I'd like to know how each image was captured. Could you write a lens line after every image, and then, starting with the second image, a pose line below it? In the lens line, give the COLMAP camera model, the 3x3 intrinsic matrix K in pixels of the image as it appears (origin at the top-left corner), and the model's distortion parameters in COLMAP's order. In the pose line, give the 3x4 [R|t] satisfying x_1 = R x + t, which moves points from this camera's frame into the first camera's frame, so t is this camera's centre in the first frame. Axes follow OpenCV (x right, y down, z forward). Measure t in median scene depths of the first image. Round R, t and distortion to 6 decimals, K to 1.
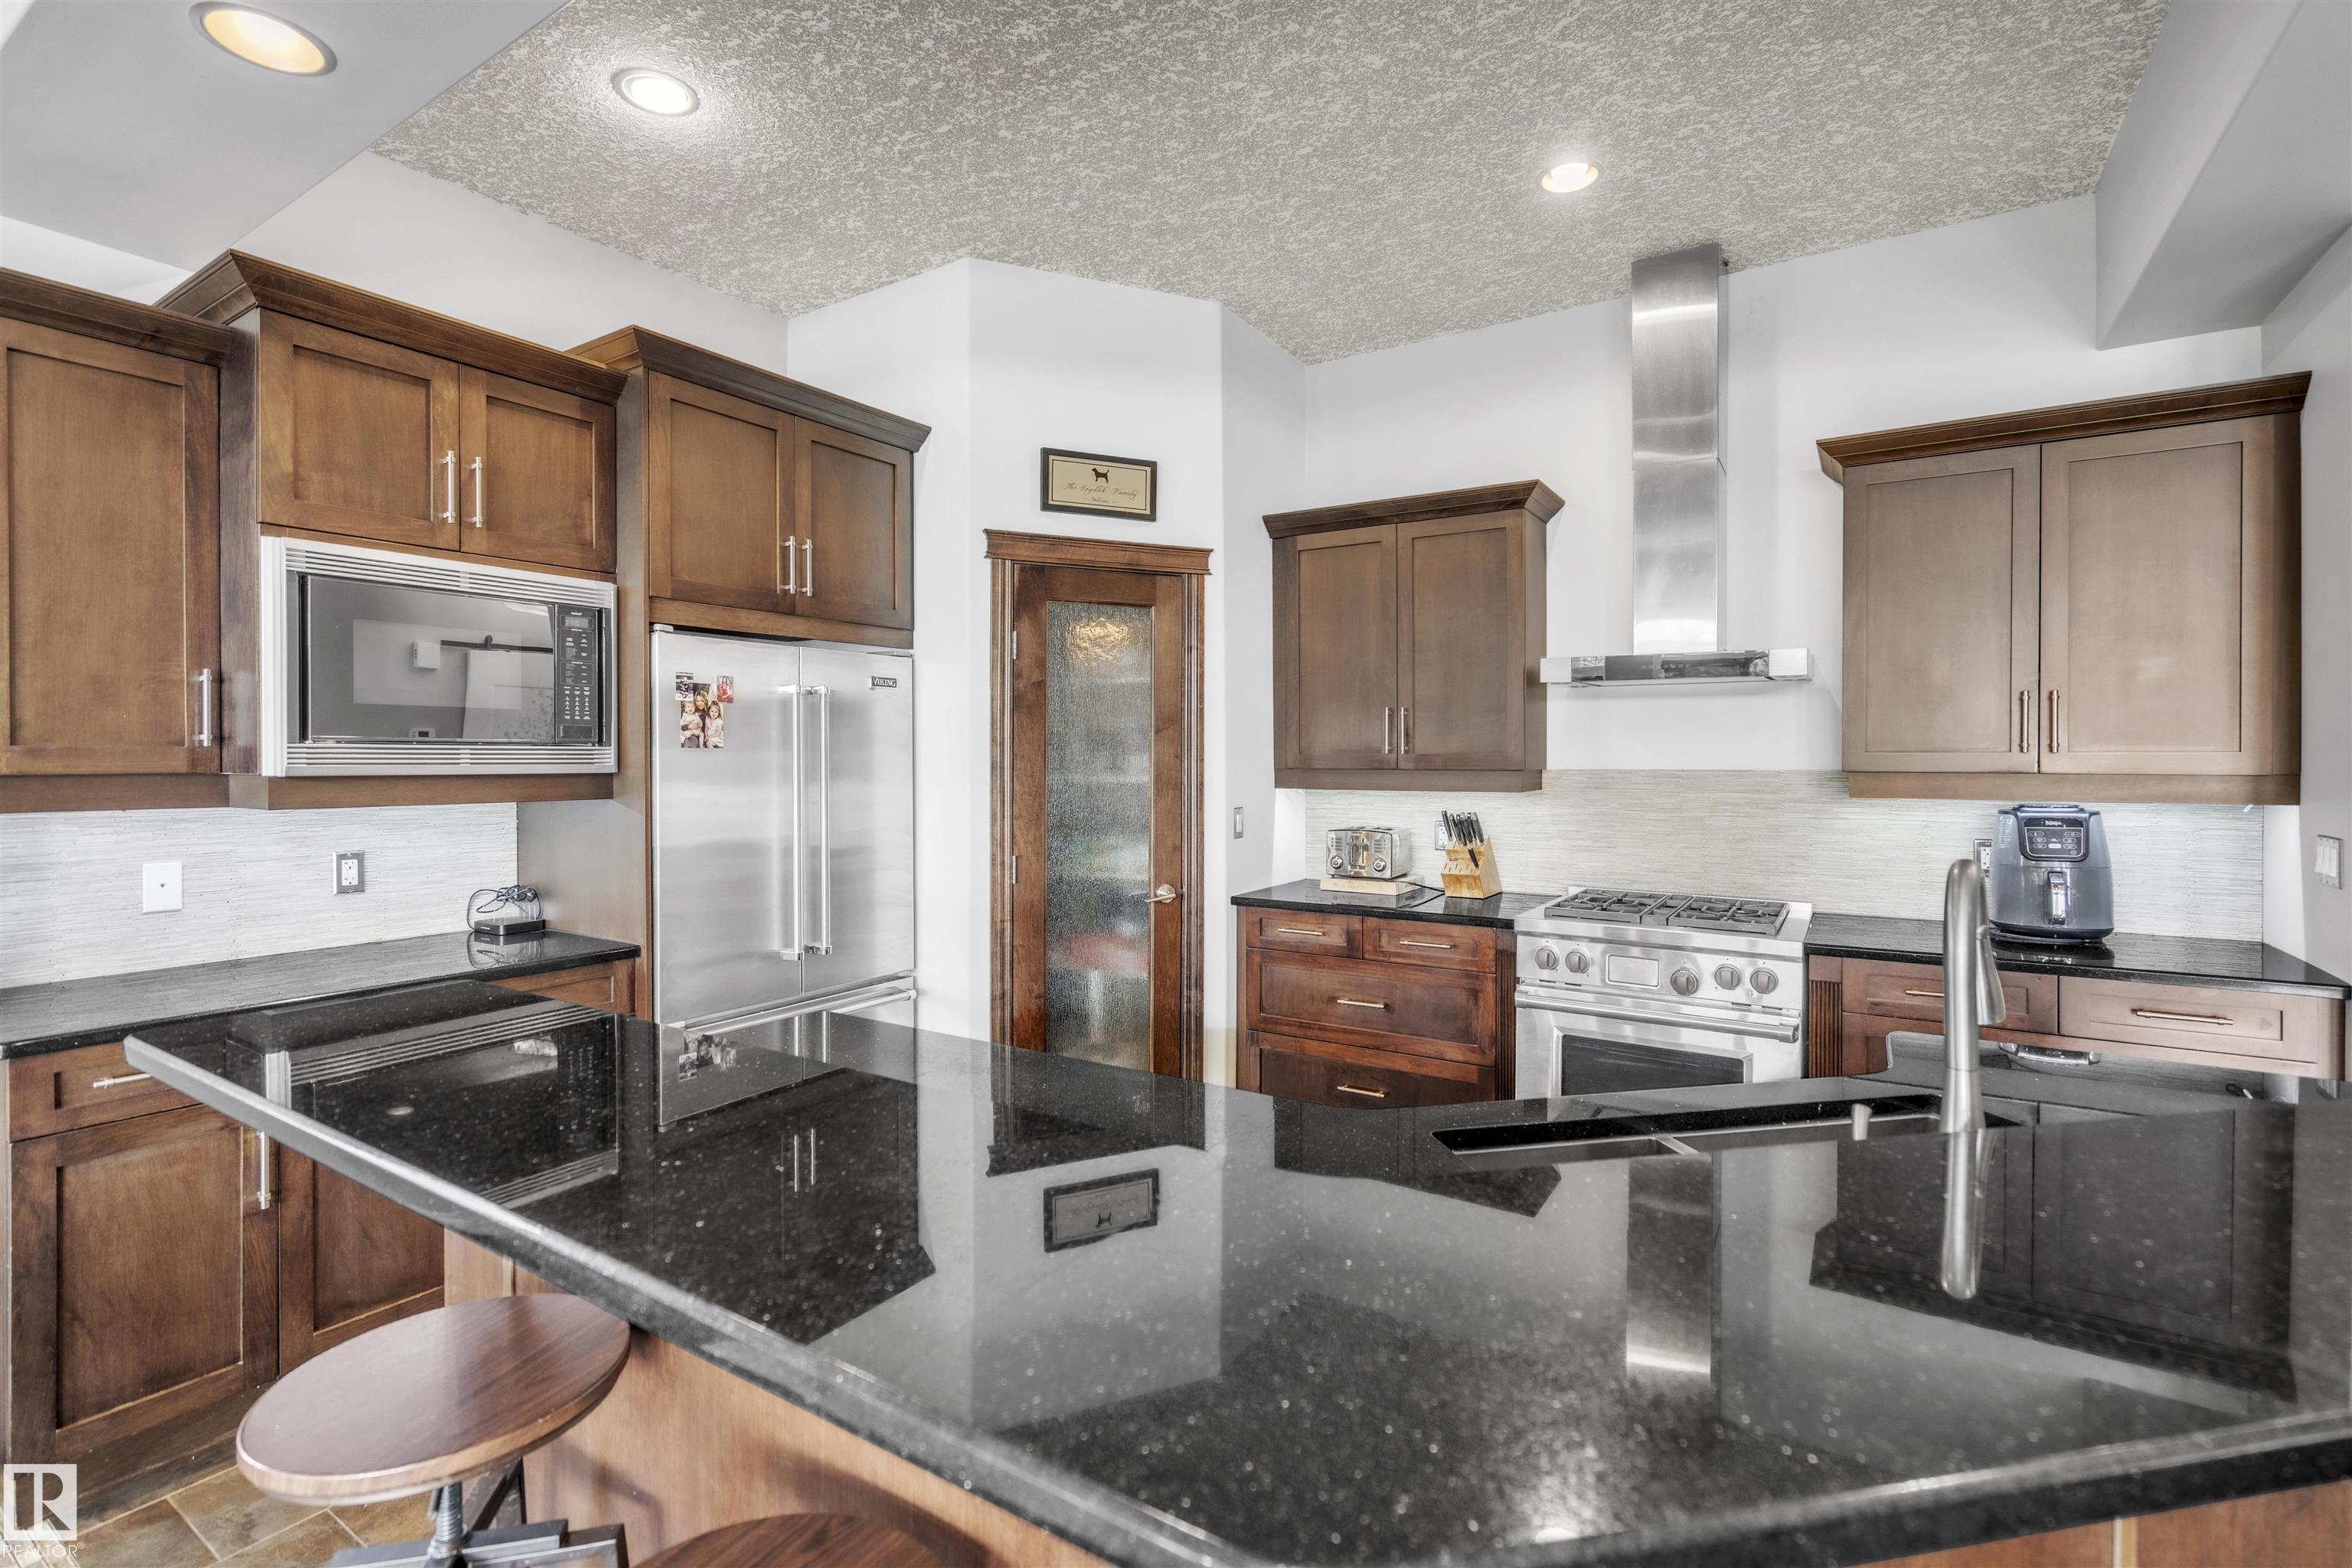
lens RADIAL K [[1071.8, 0, 1176.4], [0, 1071.8, 766.4], [0, 0, 1]] dist [-0.001797, -0.000020]
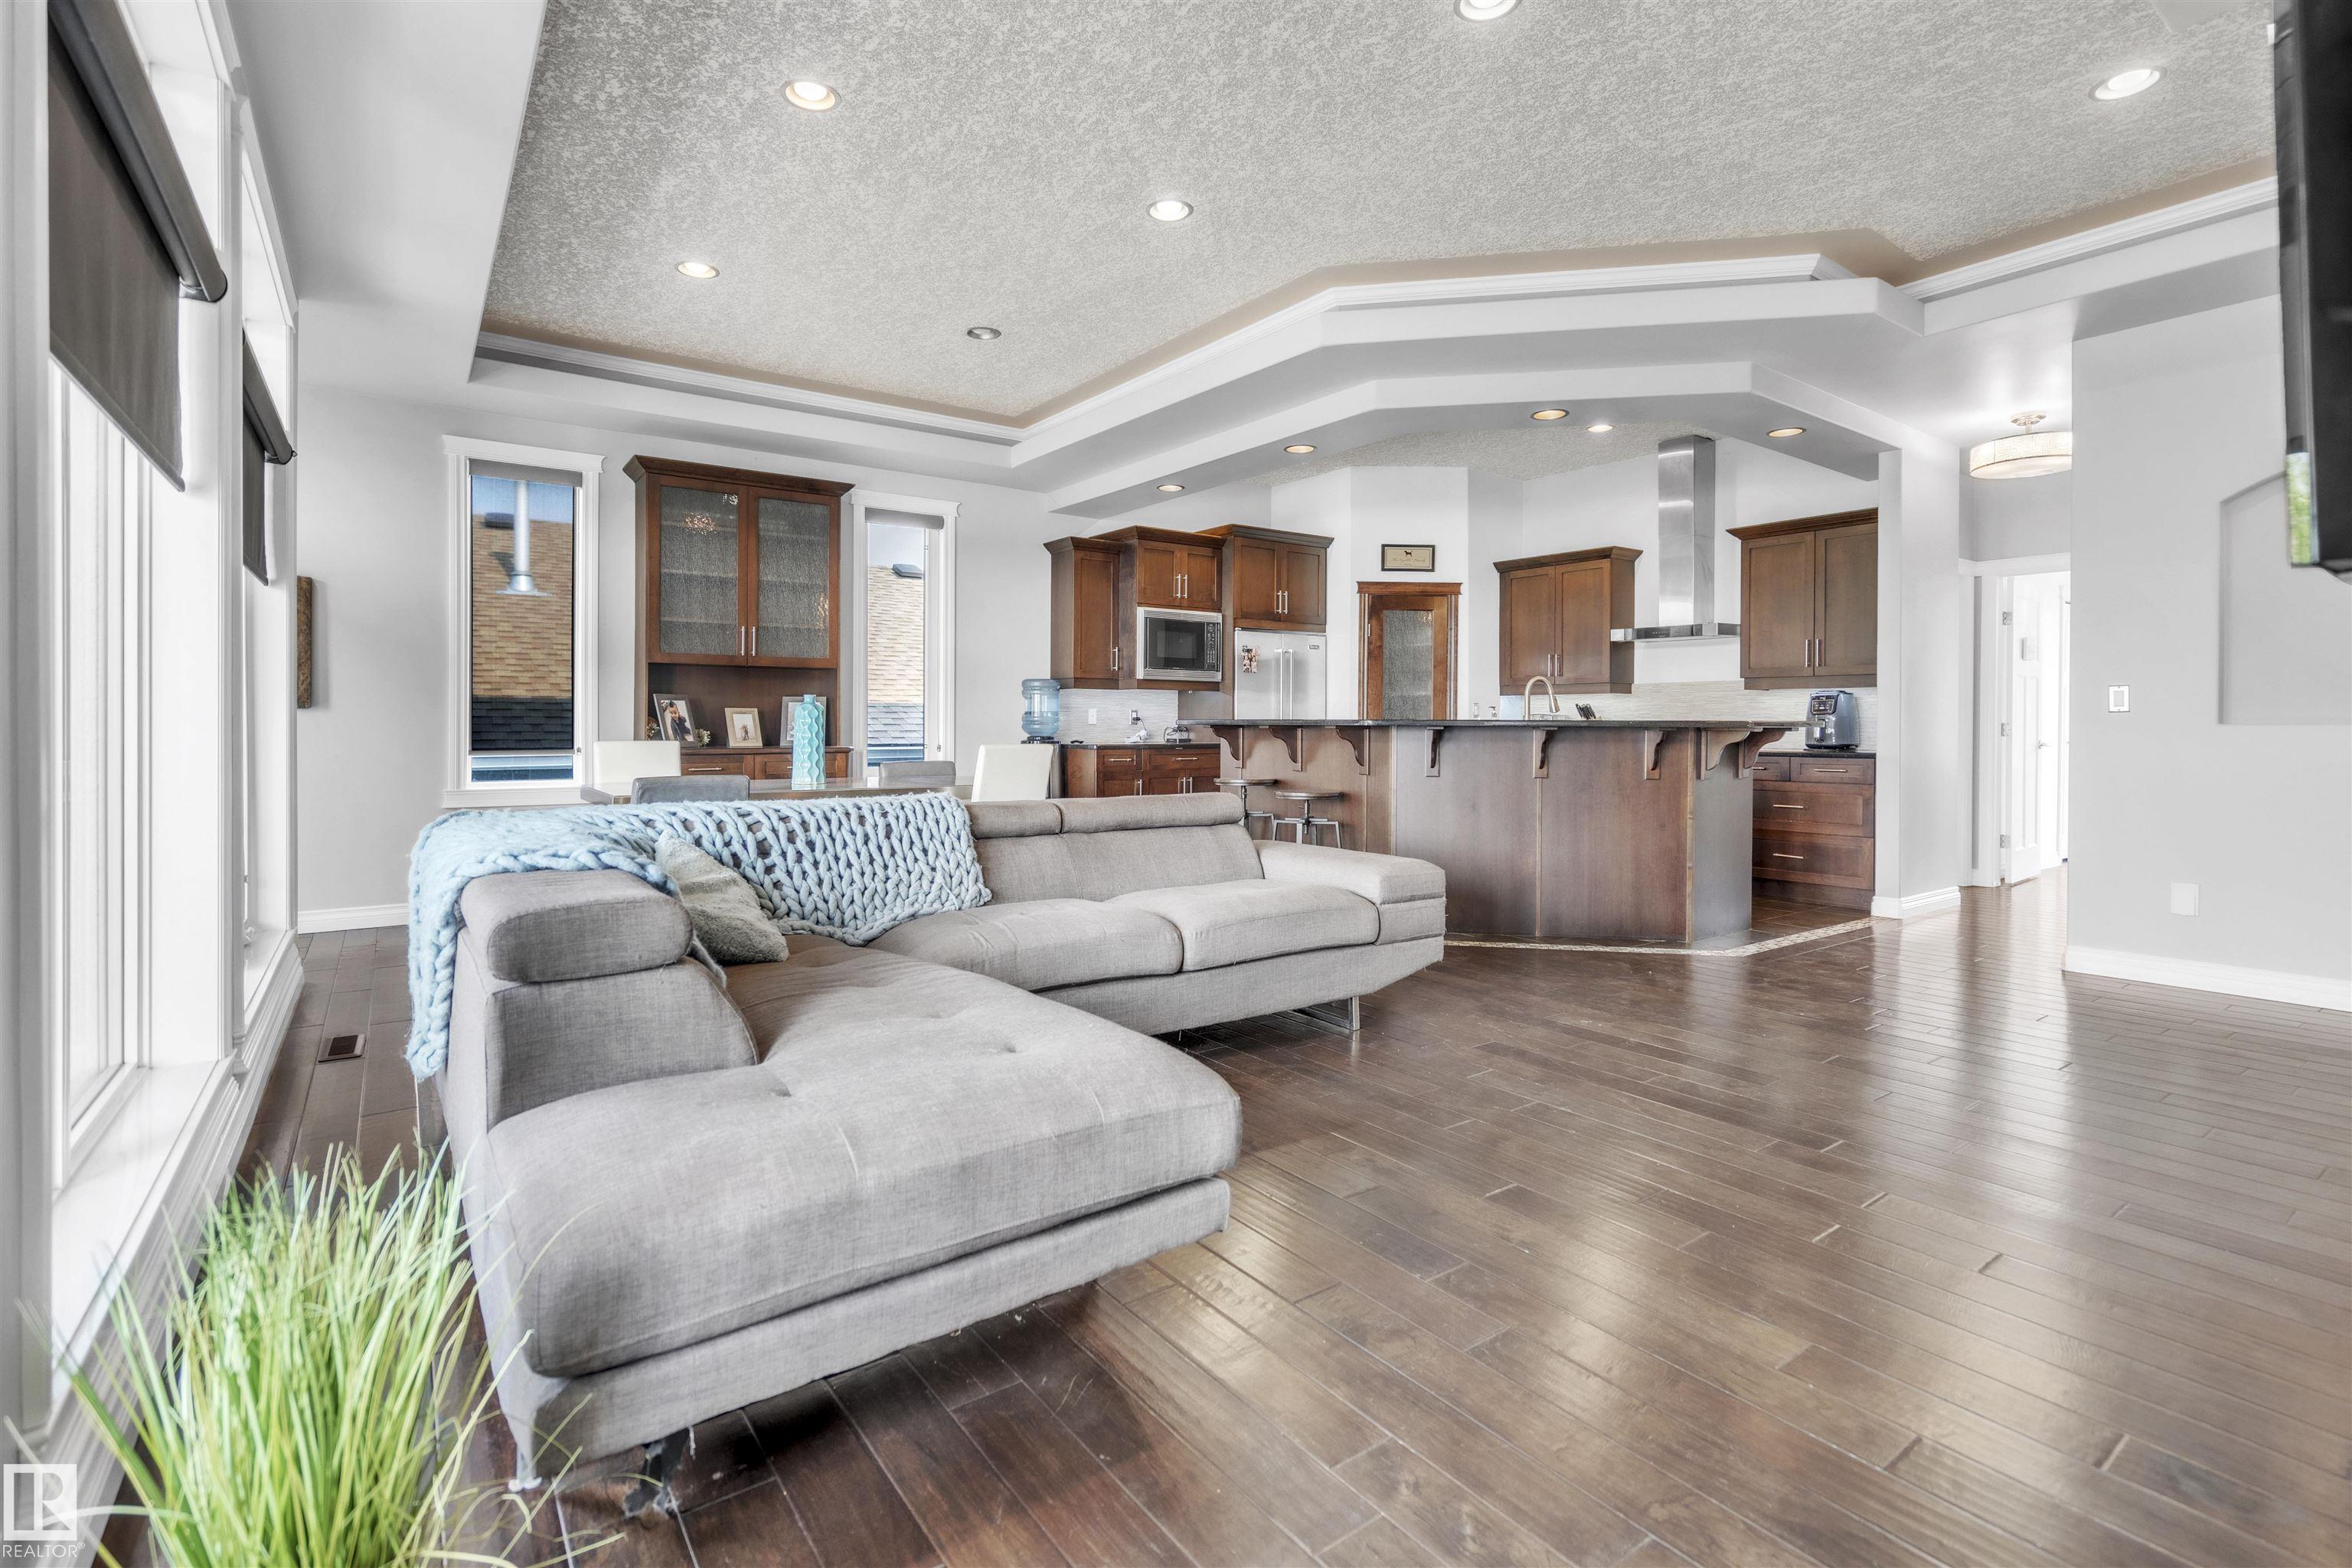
lens RADIAL K [[1071.8, 0, 1155.9], [0, 1071.8, 733.1], [0, 0, 1]] dist [-0.001797, -0.000020]
pose [[0.929729, 0.006995, -0.368178, 0.278794], [-0.007636, 0.999971, -0.000284, 0.115732], [0.368166, 0.003075, 0.929755, -1.343322]]
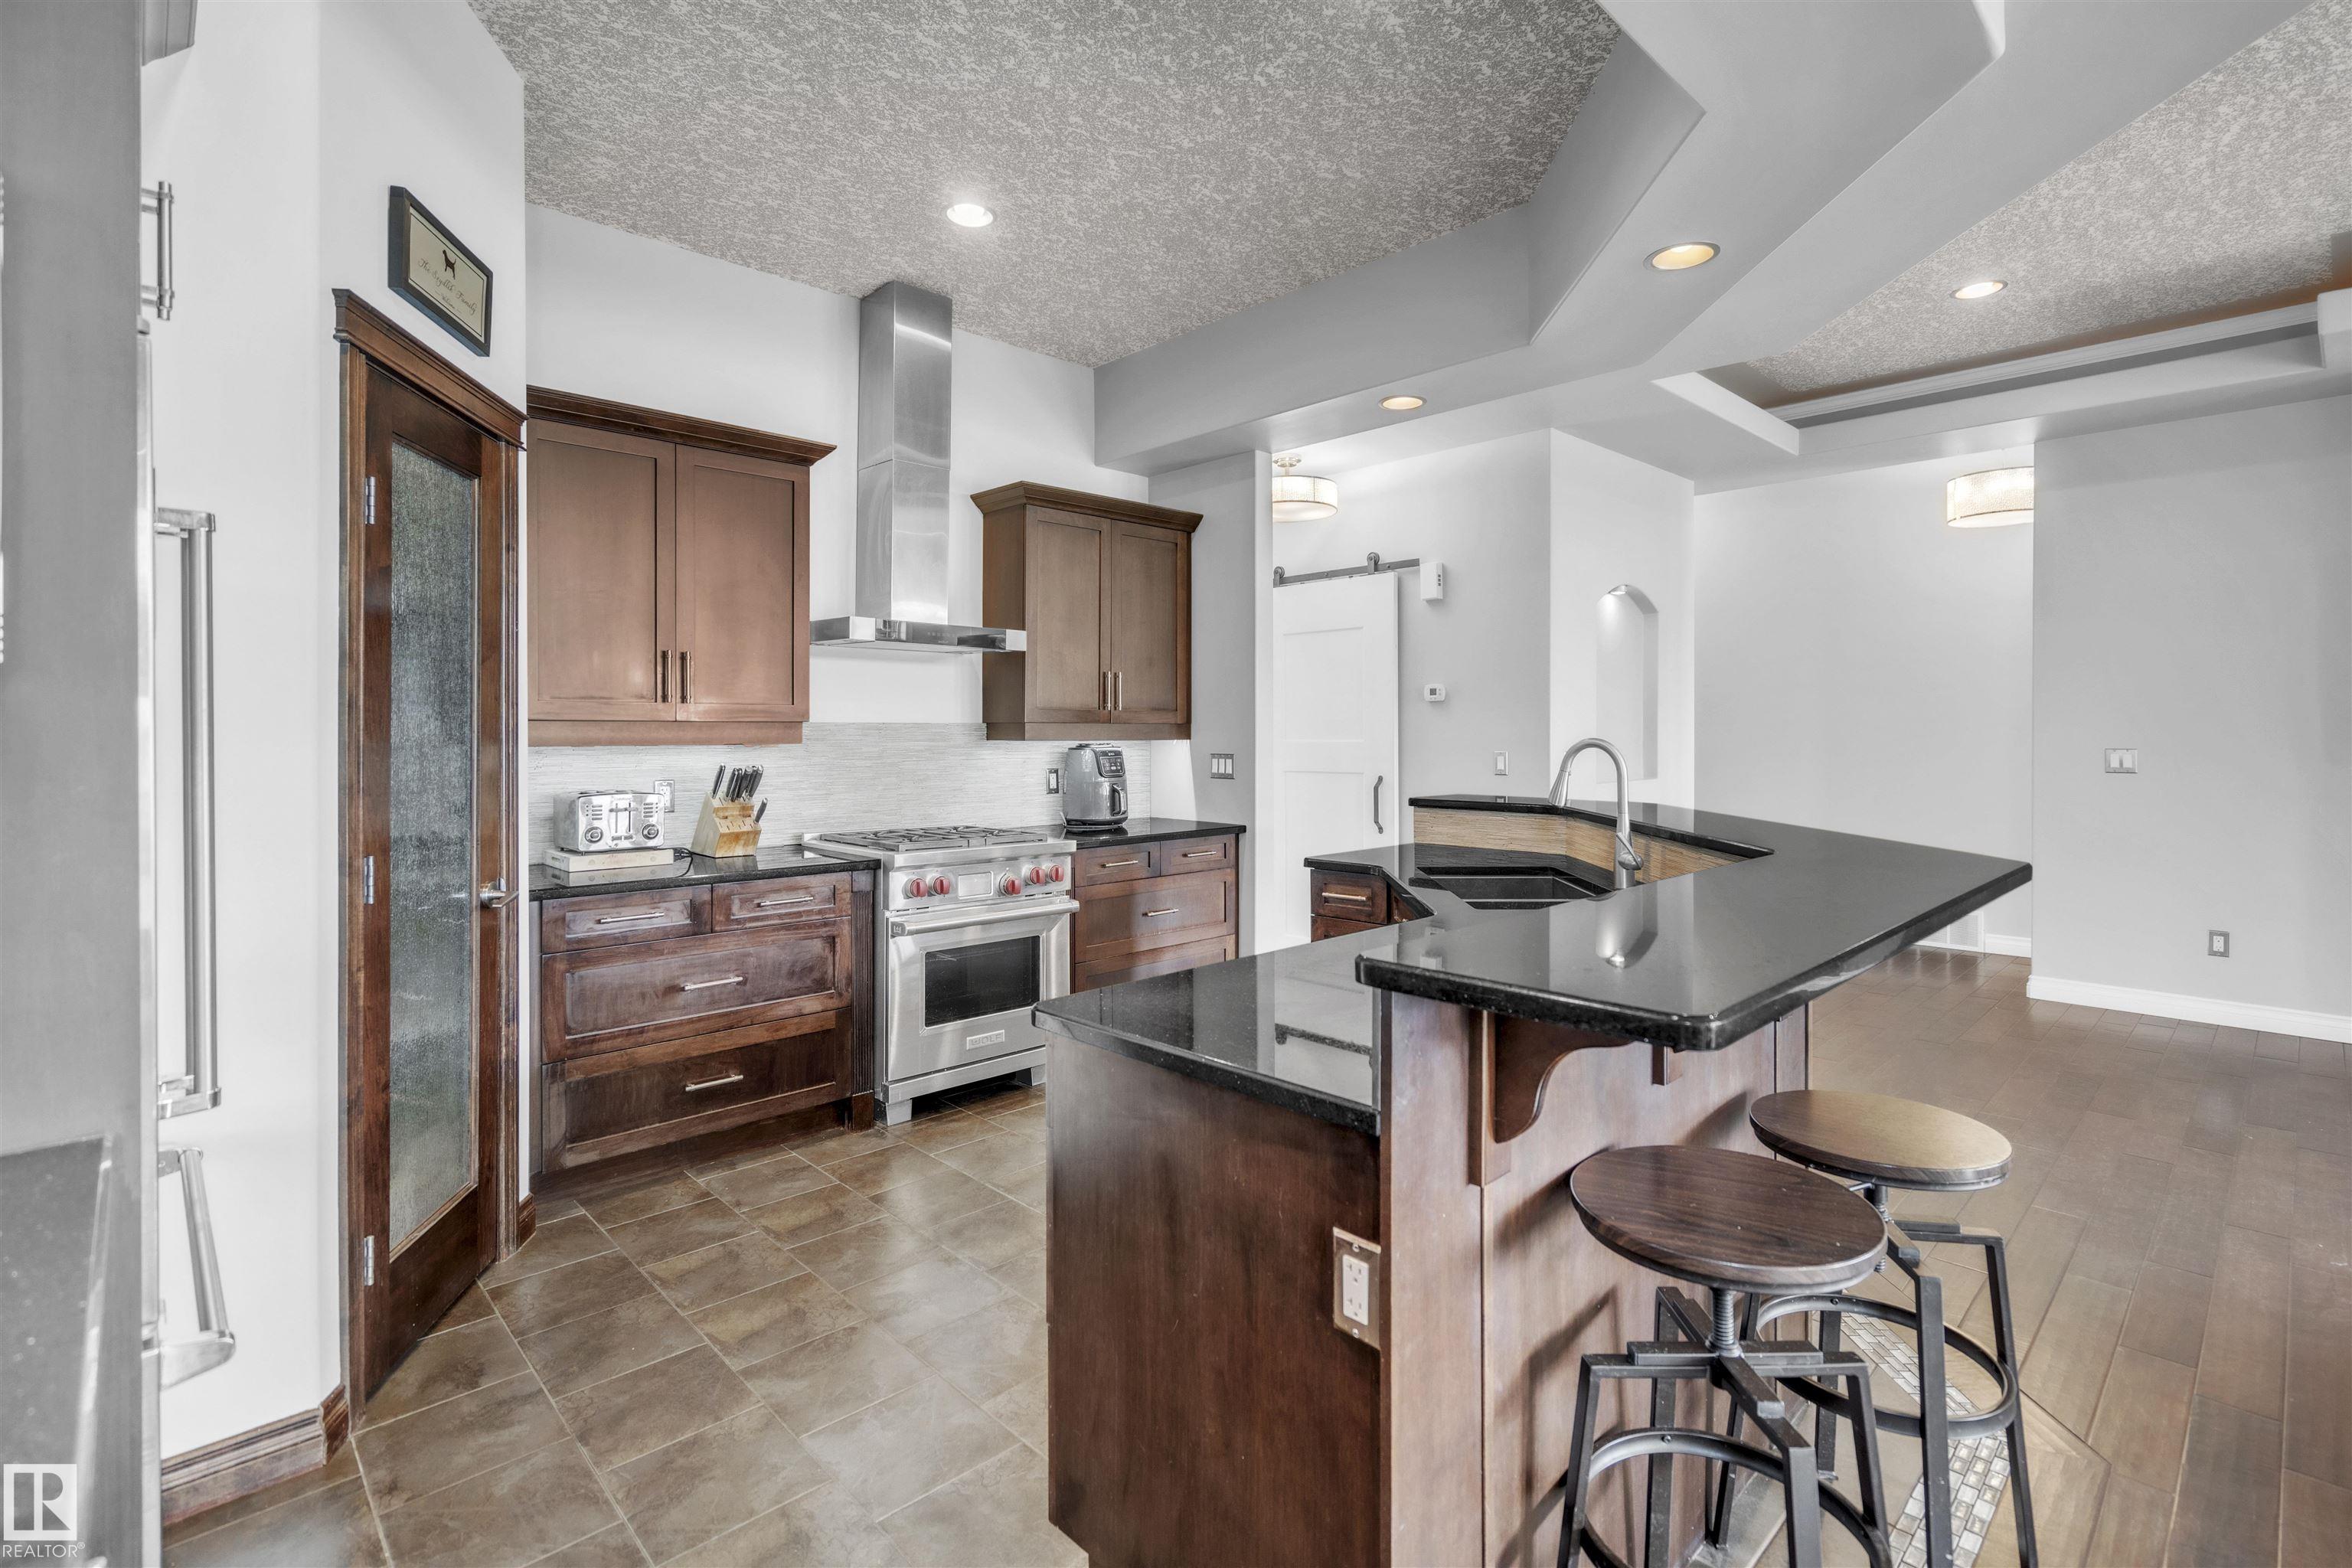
lens RADIAL K [[1082.4, 0, 1166.1], [0, 1082.4, 738.7], [0, 0, 1]] dist [-0.005531, 0.001197]
pose [[0.245196, -0.005312, 0.969459, -0.624529], [0.009970, 0.999946, 0.002958, 0.021098], [-0.969422, 0.008940, 0.245236, 0.431304]]
